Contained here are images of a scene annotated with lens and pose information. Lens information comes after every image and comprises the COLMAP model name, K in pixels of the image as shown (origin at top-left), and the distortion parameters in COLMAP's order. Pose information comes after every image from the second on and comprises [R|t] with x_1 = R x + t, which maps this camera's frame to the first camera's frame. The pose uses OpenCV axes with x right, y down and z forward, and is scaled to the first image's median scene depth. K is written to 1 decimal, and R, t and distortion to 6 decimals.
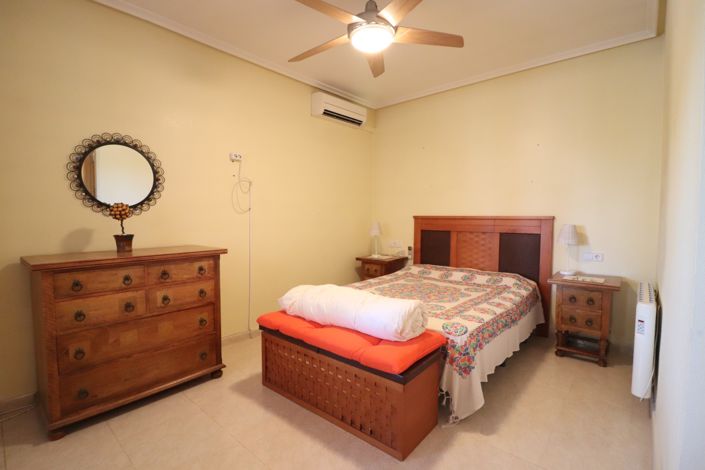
lens RADIAL K [[328.1, 0, 349.0], [0, 328.1, 232.0], [0, 0, 1]] dist [0.000754, 0.000189]
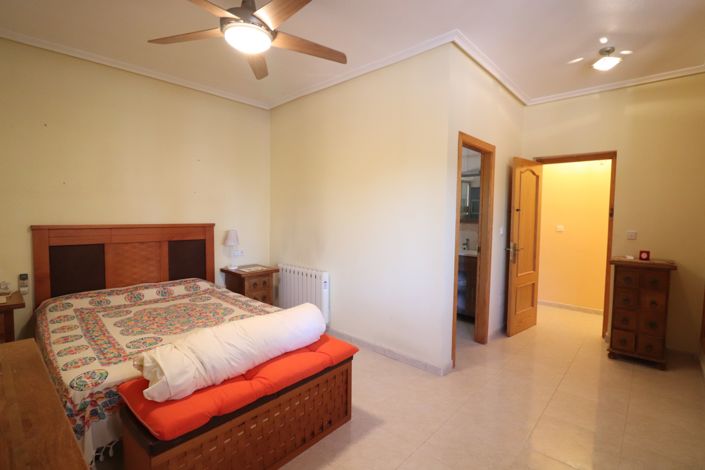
lens RADIAL K [[327.8, 0, 352.5], [0, 327.8, 235.0], [0, 0, 1]] dist [-0.000950, -0.000202]
pose [[0.024540, -0.058749, 0.997971, -0.515520], [0.037335, 0.997629, 0.057811, -0.053334], [-0.999001, 0.035841, 0.026675, 0.432156]]
